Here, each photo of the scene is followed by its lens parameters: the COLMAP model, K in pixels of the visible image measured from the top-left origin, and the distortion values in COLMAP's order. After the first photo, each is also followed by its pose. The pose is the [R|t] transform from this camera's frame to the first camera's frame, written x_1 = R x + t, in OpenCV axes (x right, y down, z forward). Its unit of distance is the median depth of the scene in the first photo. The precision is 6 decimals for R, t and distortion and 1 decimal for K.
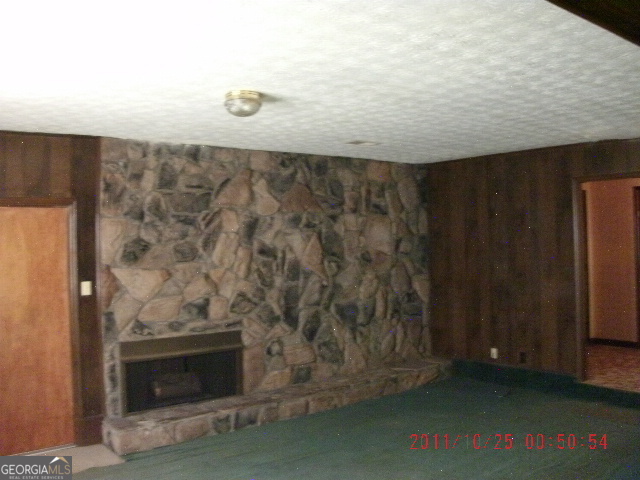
lens RADIAL K [[599.6, 0, 318.8], [0, 599.6, 217.4], [0, 0, 1]] dist [-0.218274, 0.152539]
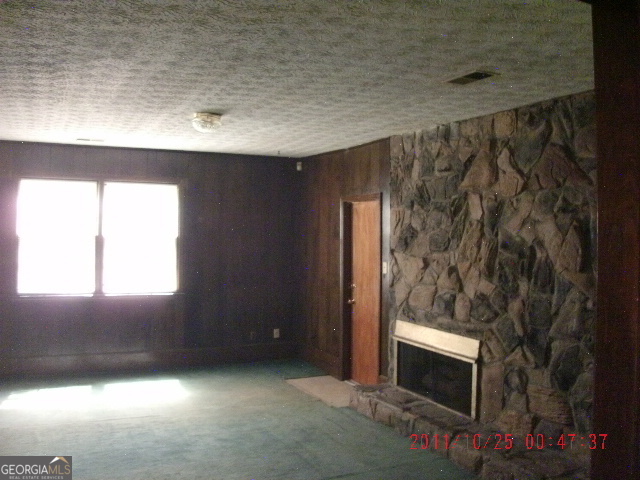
lens RADIAL K [[599.6, 0, 318.8], [0, 599.6, 217.4], [0, 0, 1]] dist [-0.218274, 0.152539]
pose [[-0.204331, -0.007171, -0.978876, 0.687237], [0.019962, 0.999735, -0.011491, 0.026310], [0.978698, -0.021888, -0.204134, 0.942715]]
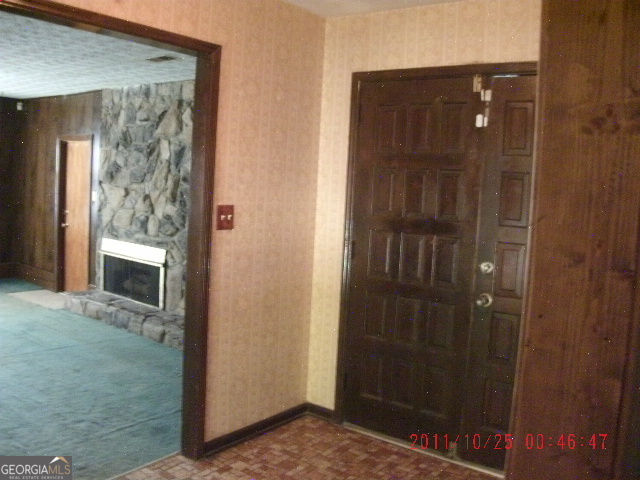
lens RADIAL K [[599.6, 0, 318.8], [0, 599.6, 217.4], [0, 0, 1]] dist [-0.218274, 0.152539]
pose [[0.265391, 0.086023, -0.960295, 0.964200], [-0.030476, 0.996262, 0.080823, 0.034361], [0.963659, 0.007816, 0.267021, 0.971669]]
